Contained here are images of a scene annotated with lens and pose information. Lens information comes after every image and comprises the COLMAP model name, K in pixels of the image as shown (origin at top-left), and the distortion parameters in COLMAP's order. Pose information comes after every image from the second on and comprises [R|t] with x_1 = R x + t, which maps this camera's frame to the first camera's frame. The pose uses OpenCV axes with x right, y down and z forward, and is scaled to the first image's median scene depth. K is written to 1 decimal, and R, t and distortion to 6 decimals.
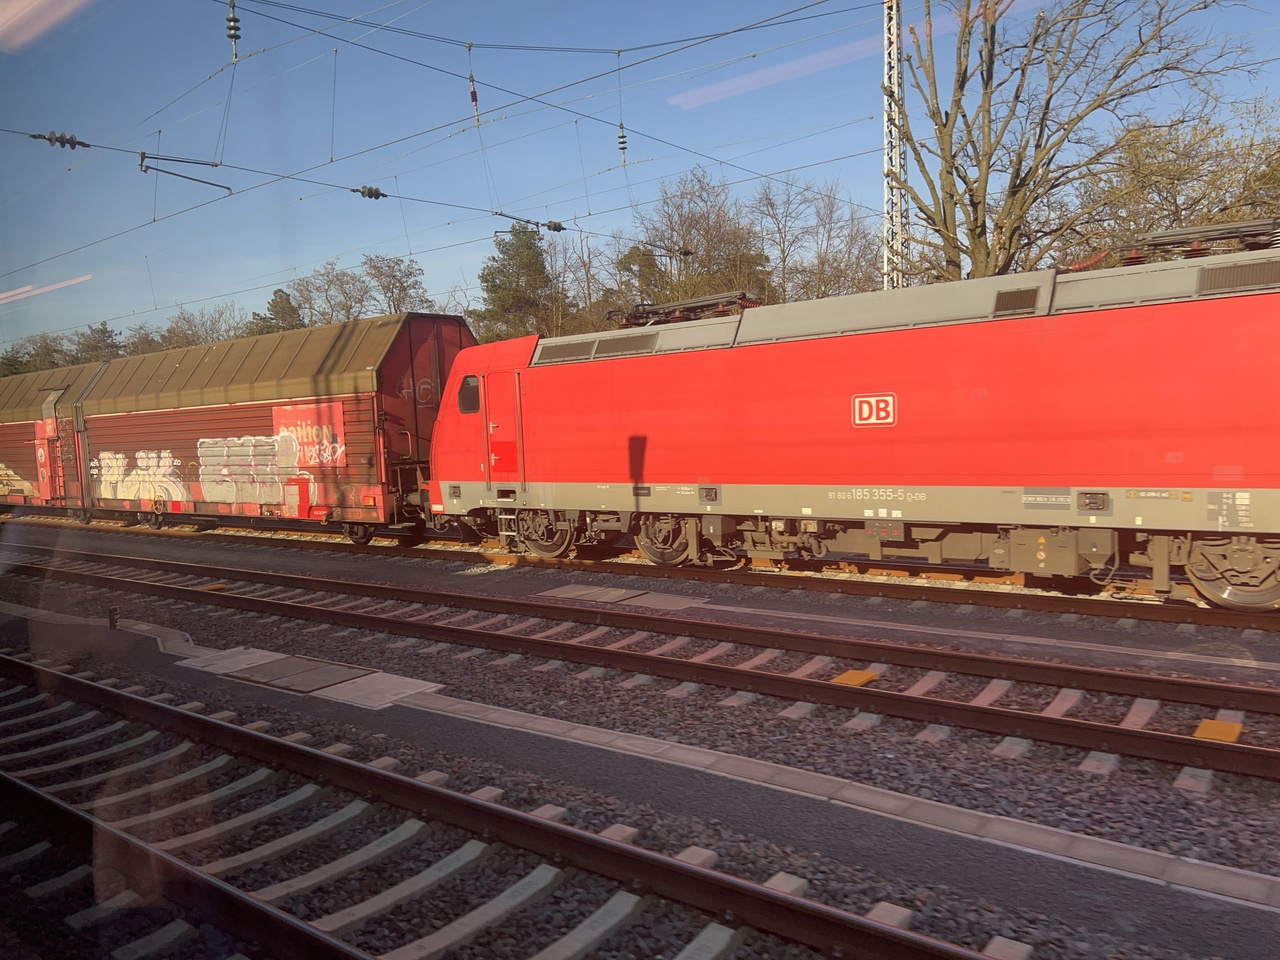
lens RADIAL K [[948.6, 0, 648.6], [0, 948.6, 480.0], [0, 0, 1]] dist [0.074808, -0.087637]
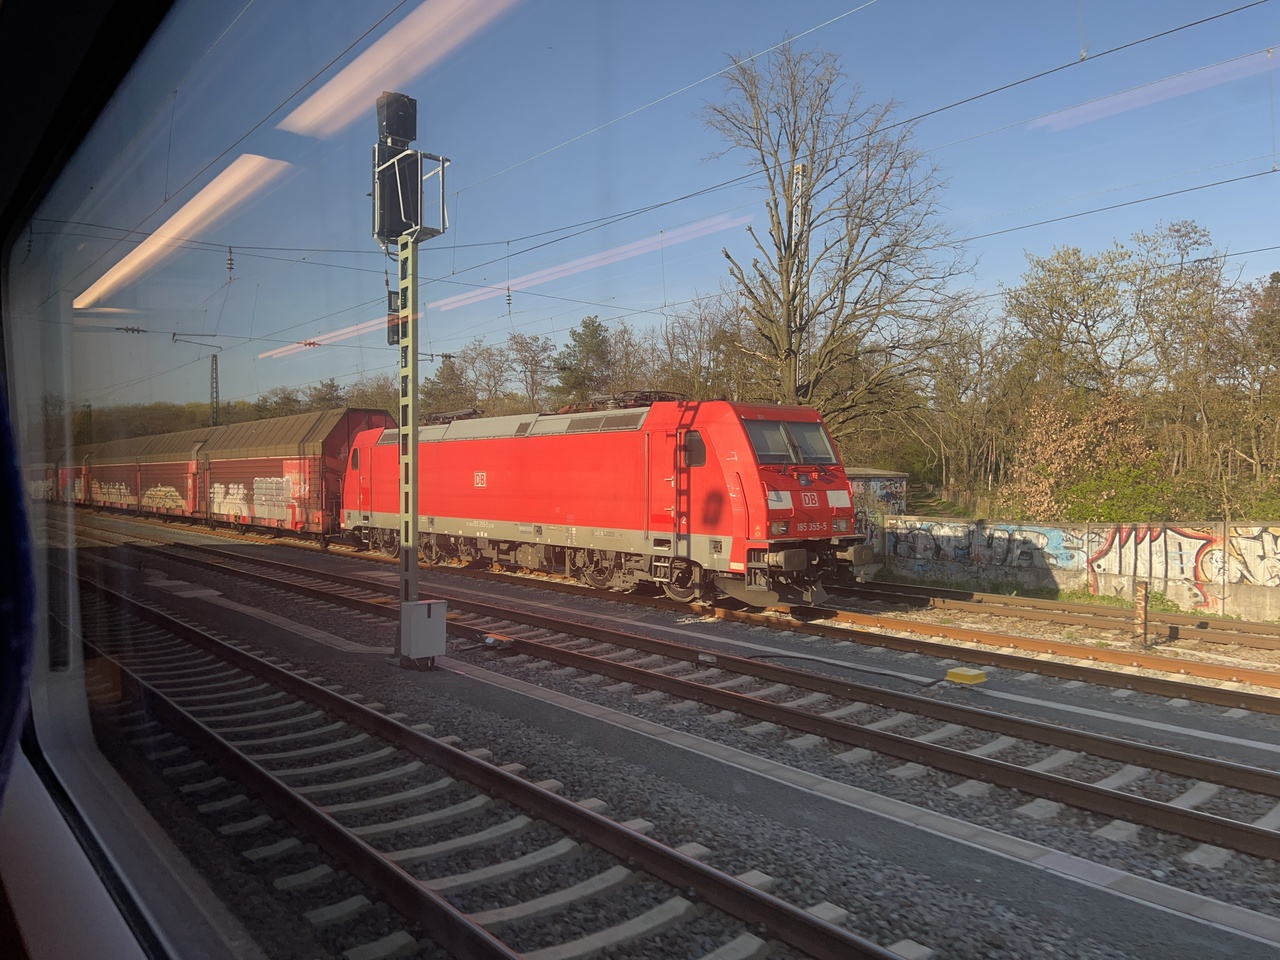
lens RADIAL K [[1002.5, 0, 681.9], [0, 1002.5, 494.6], [0, 0, 1]] dist [0.033365, -0.029384]
pose [[0.972346, 0.051735, -0.227741, 0.641387], [-0.061618, 0.997432, -0.036494, 0.002547], [0.225268, 0.049517, 0.973038, -0.500856]]
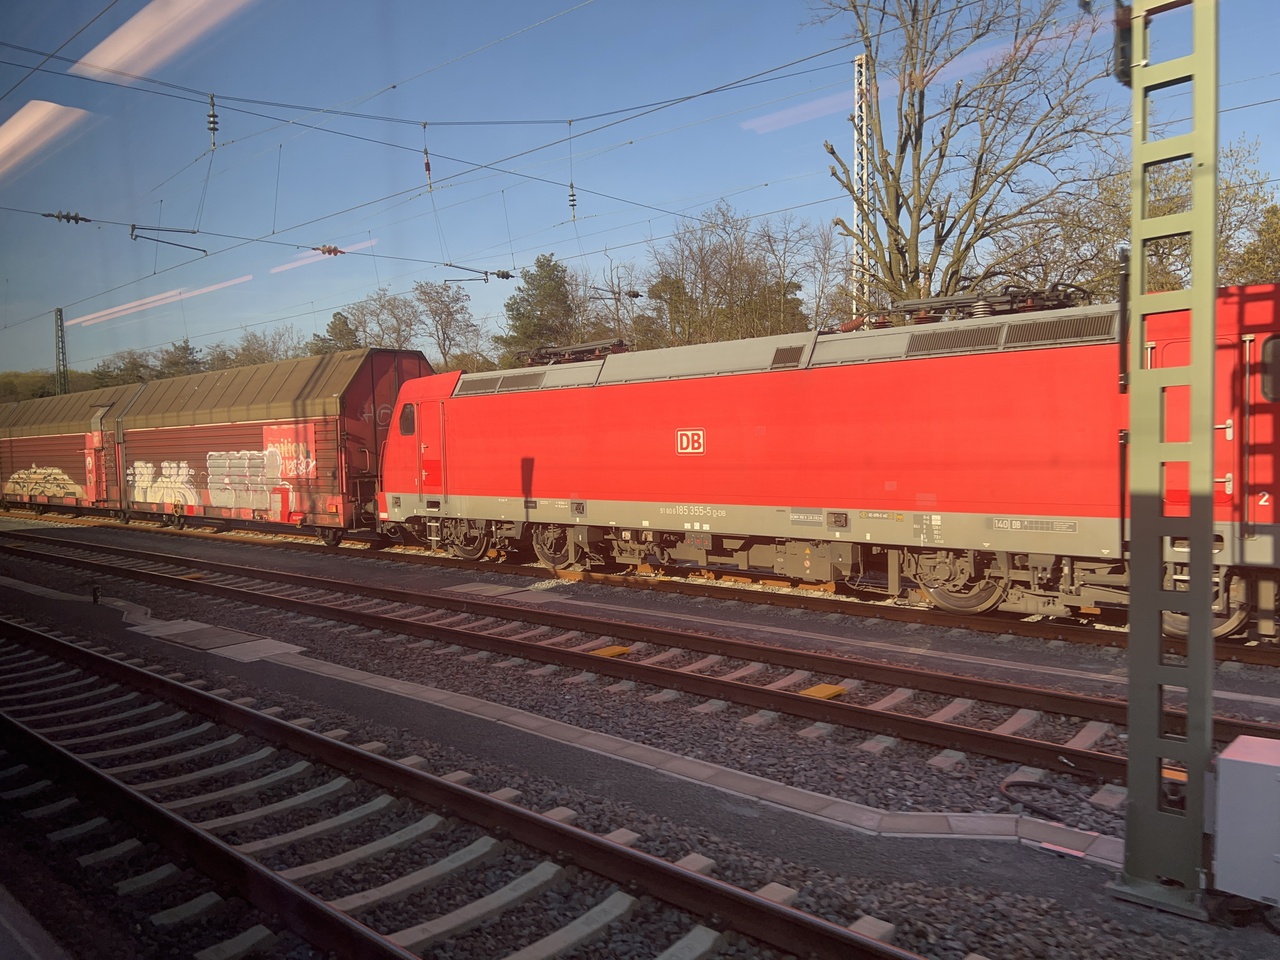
lens RADIAL K [[948.6, 0, 635.4], [0, 948.6, 474.9], [0, 0, 1]] dist [0.074808, -0.087637]
pose [[0.996224, 0.023170, -0.083671, 0.154169], [-0.025330, 0.999370, -0.024849, 0.000686], [0.083043, 0.026874, 0.996184, -0.120648]]
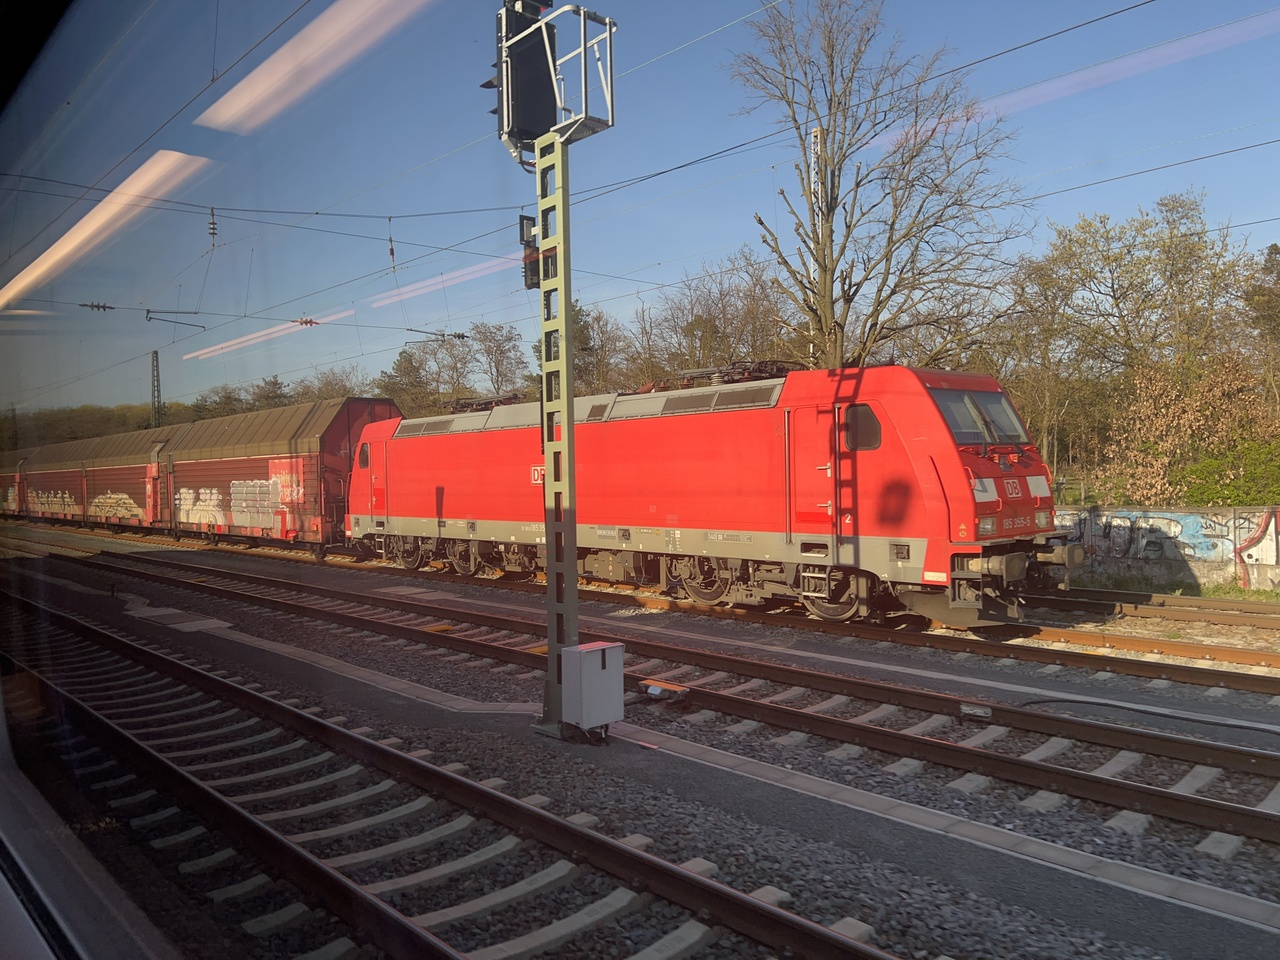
lens RADIAL K [[948.6, 0, 639.8], [0, 948.6, 477.3], [0, 0, 1]] dist [0.074808, -0.087637]
pose [[0.984941, 0.024032, -0.171211, 0.387443], [-0.032927, 0.998241, -0.049302, 0.001618], [0.169725, 0.054197, 0.984000, -0.302659]]
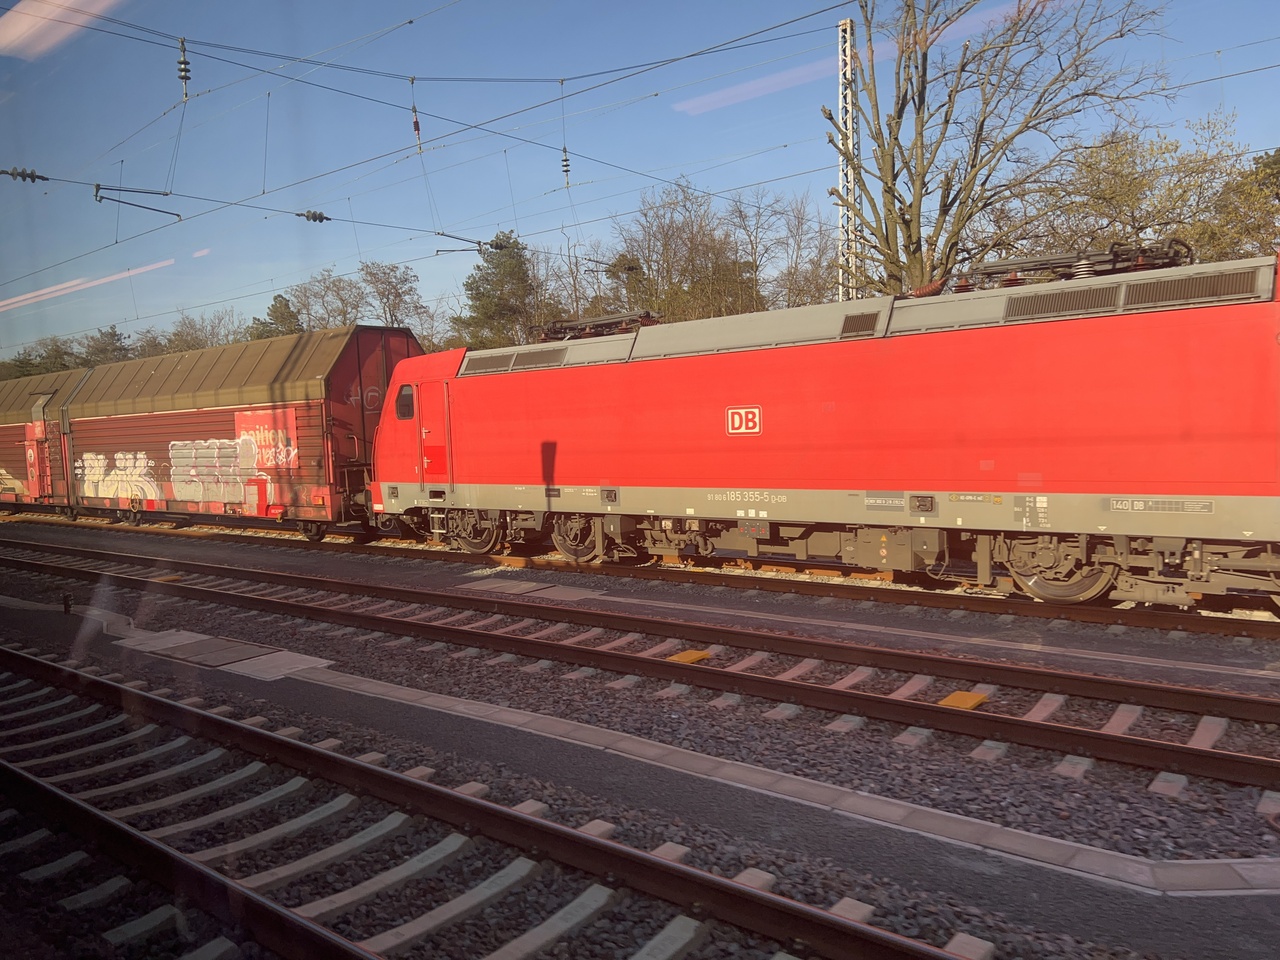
lens RADIAL K [[948.6, 0, 634.7], [0, 948.6, 476.5], [0, 0, 1]] dist [0.074808, -0.087637]
pose [[0.999731, 0.006635, -0.022213, 0.077021], [-0.006796, 0.999951, -0.007189, 0.000354], [0.022165, 0.007338, 0.999727, -0.060299]]
